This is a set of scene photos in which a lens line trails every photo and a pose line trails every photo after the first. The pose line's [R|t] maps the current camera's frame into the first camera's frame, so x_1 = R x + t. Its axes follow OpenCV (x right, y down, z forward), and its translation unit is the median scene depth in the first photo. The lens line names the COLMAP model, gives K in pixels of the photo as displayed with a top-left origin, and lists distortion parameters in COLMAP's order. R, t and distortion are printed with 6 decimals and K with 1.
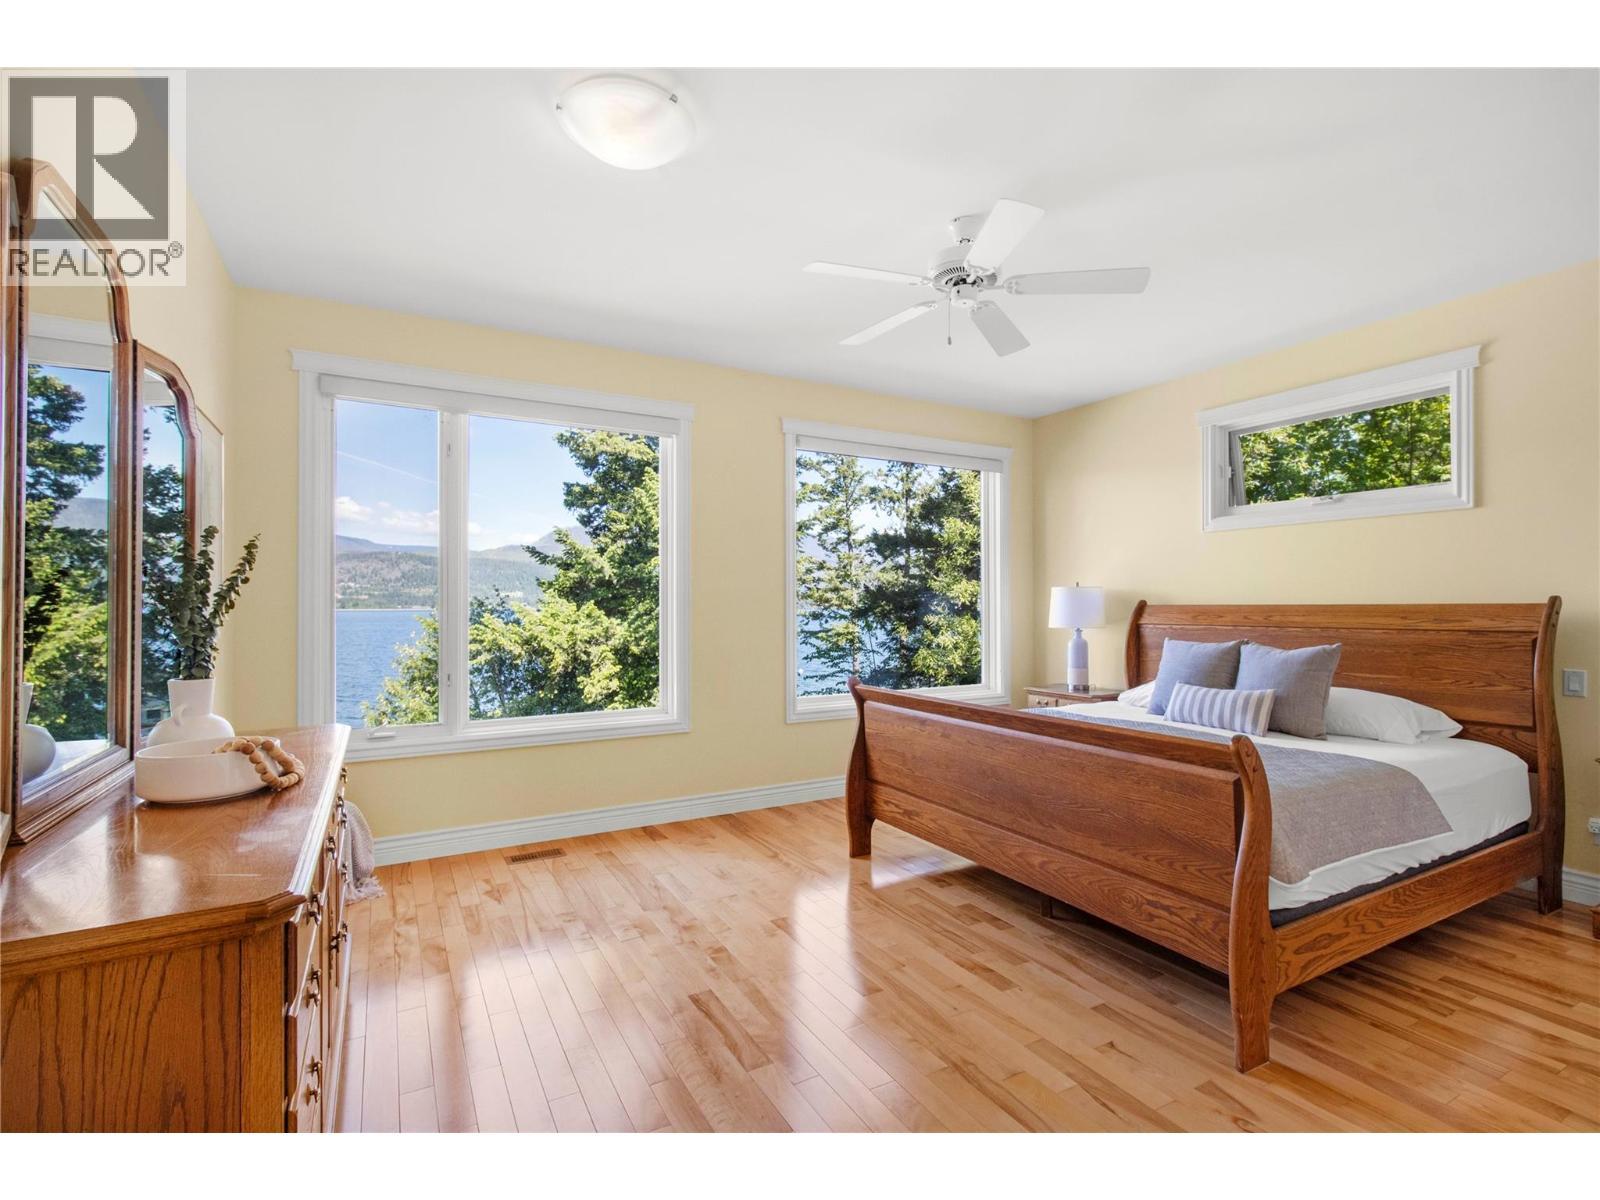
lens RADIAL K [[753.9, 0, 804.6], [0, 753.9, 602.7], [0, 0, 1]] dist [0.000674, 0.001219]
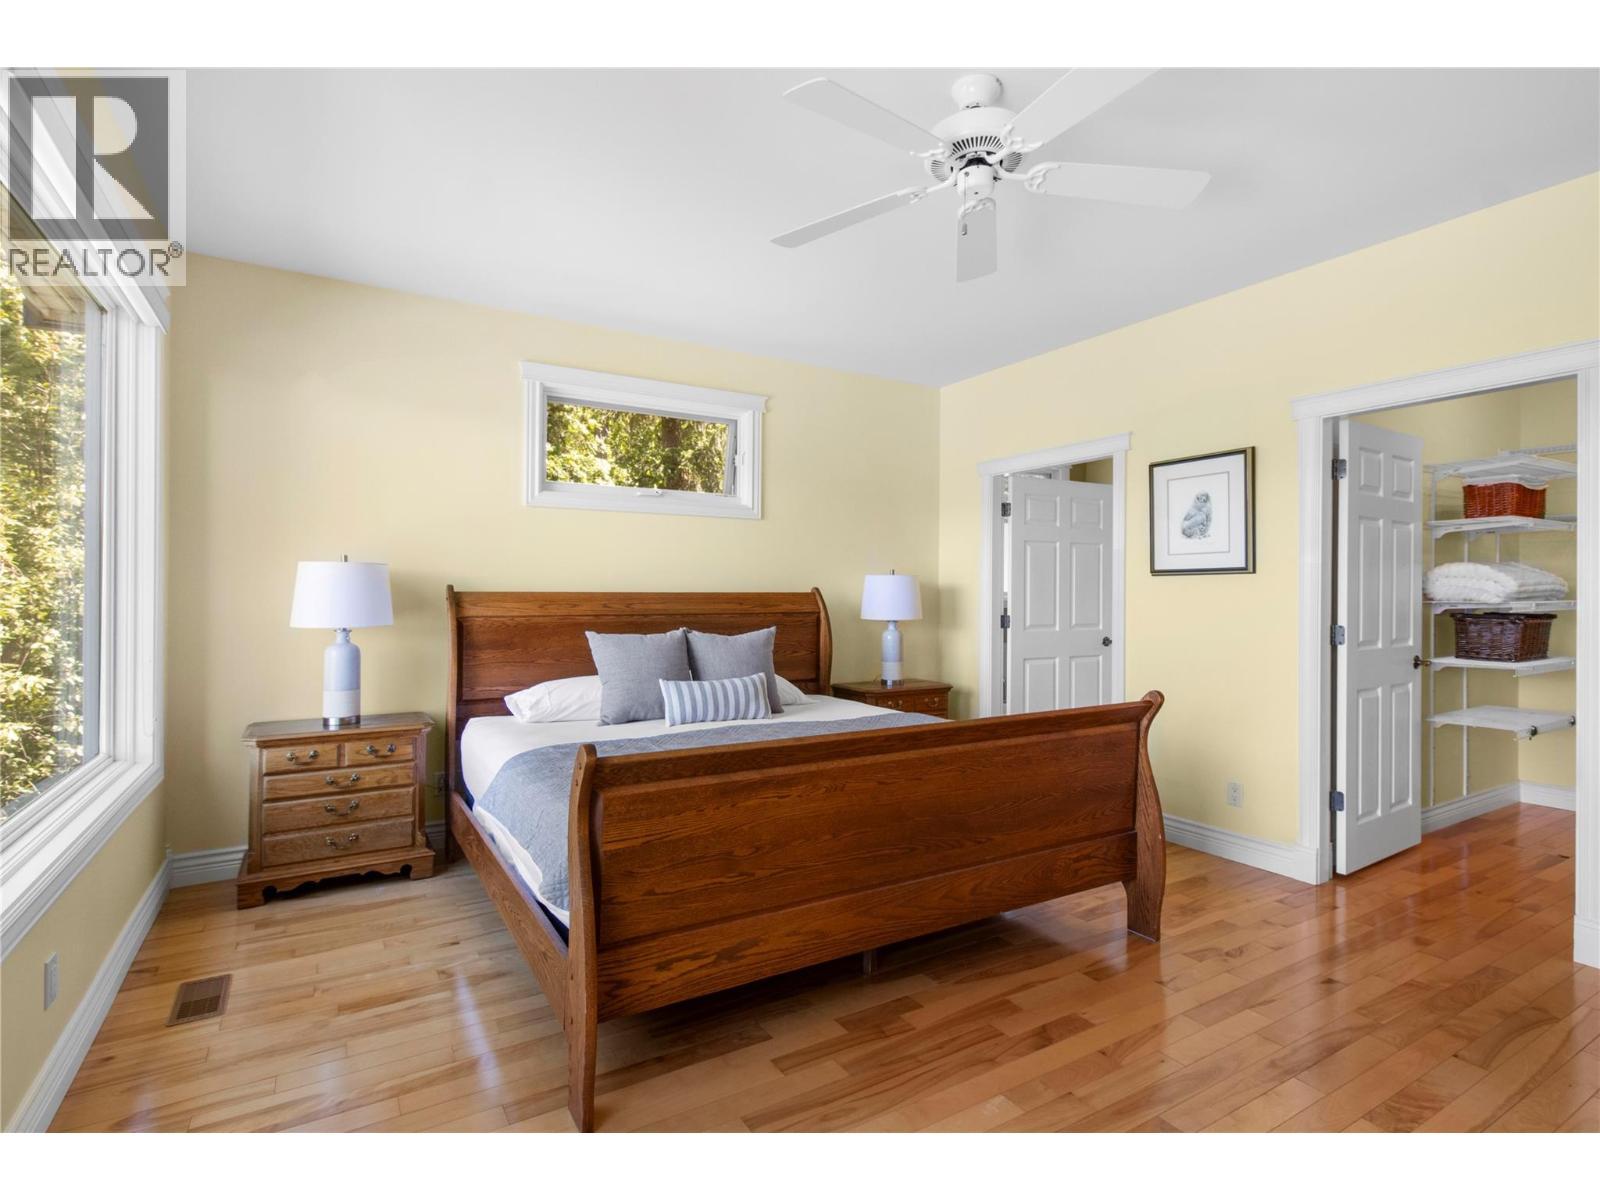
lens RADIAL K [[774.8, 0, 792.3], [0, 774.8, 592.6], [0, 0, 1]] dist [-0.001223, 0.000030]
pose [[-0.024979, 0.002551, 0.999685, -0.502552], [-0.006826, 0.999973, -0.002722, 0.005424], [-0.999665, -0.006892, -0.024961, 1.072254]]
